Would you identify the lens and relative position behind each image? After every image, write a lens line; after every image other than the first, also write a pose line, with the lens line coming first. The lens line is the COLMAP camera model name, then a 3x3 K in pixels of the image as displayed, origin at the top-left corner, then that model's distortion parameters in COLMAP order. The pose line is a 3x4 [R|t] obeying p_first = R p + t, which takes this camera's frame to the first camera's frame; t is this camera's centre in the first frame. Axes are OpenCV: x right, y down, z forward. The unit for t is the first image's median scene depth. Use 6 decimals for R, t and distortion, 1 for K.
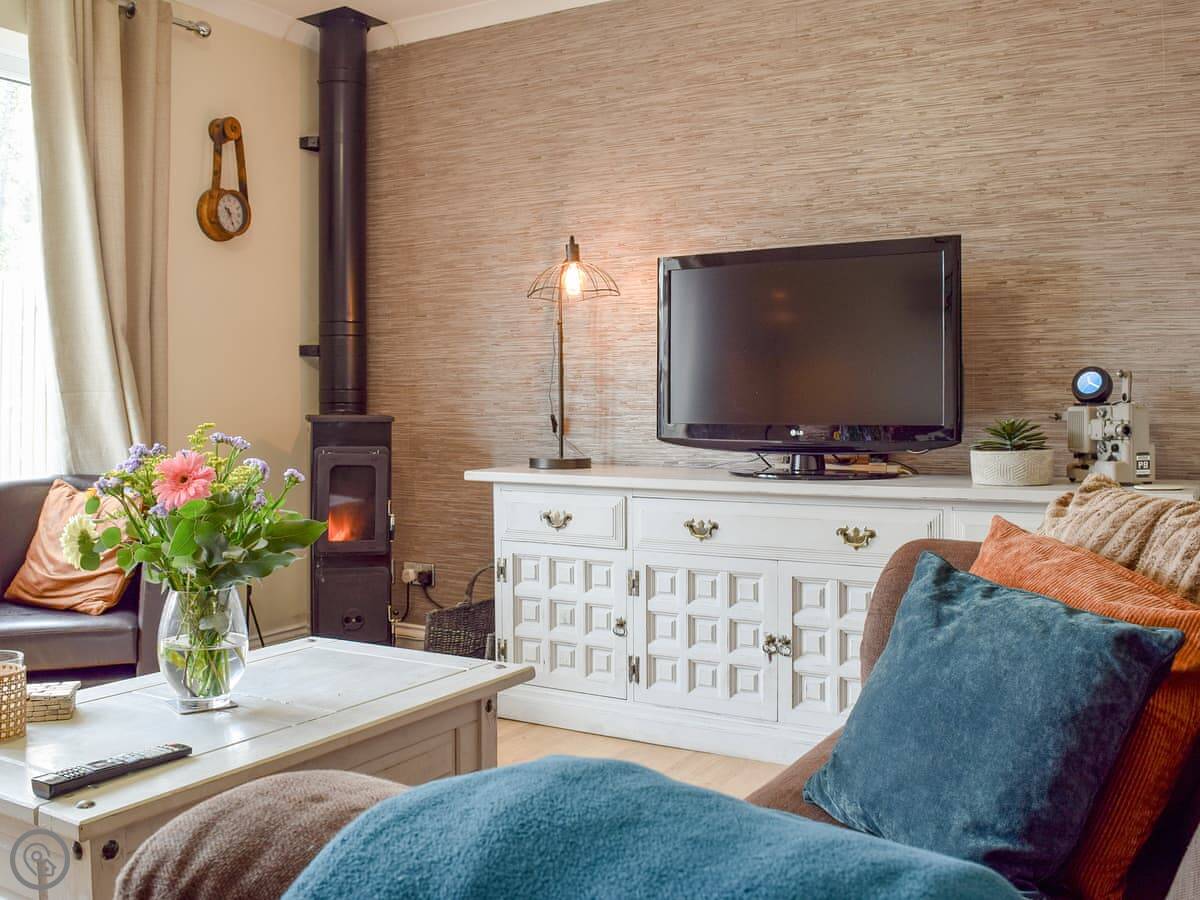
lens RADIAL K [[1199.1, 0, 614.6], [0, 1199.1, 440.6], [0, 0, 1]] dist [-0.099662, 0.013178]
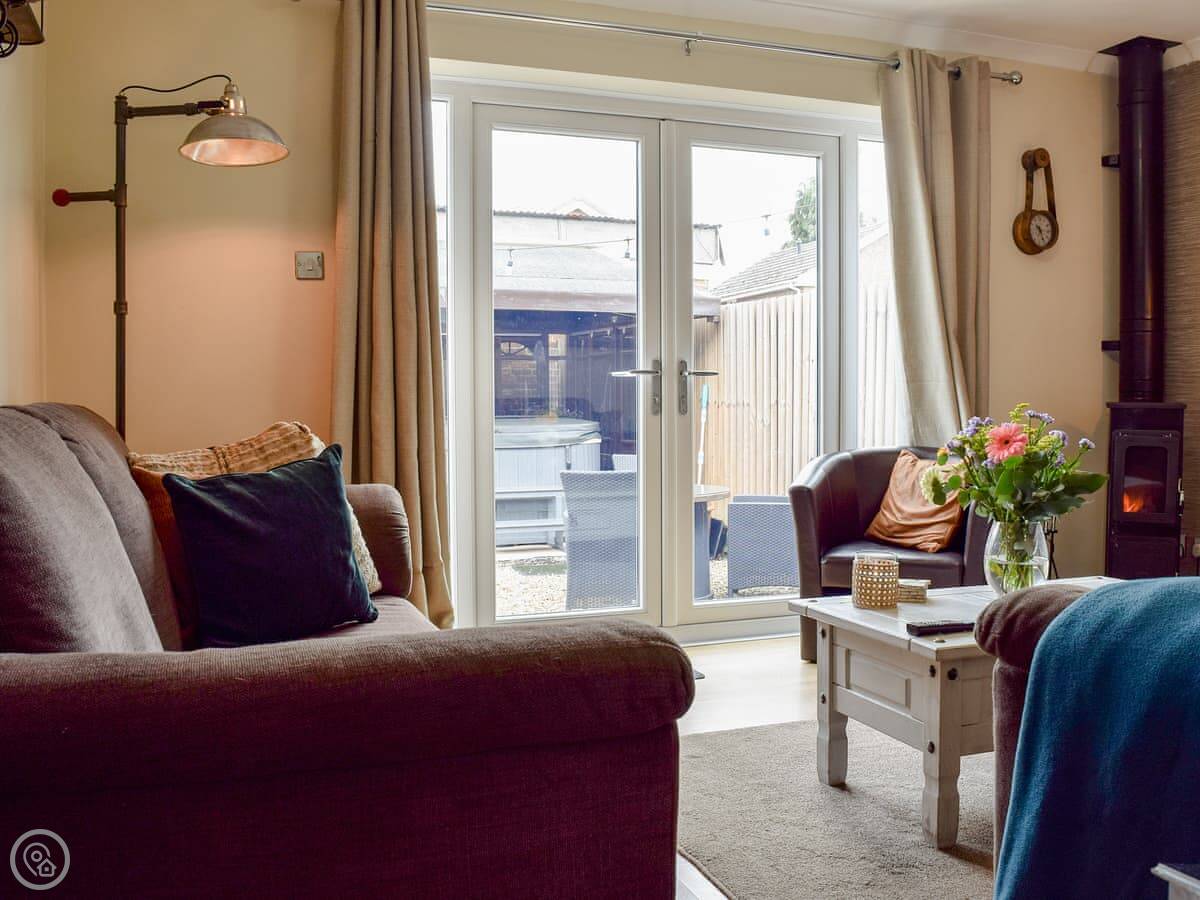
lens RADIAL K [[1199.1, 0, 614.6], [0, 1199.1, 440.6], [0, 0, 1]] dist [-0.099662, 0.013178]
pose [[0.791599, 0.021406, -0.610666, 0.066898], [-0.016997, 0.999771, 0.013013, 0.009738], [0.610804, 0.000078, 0.791782, -0.208024]]
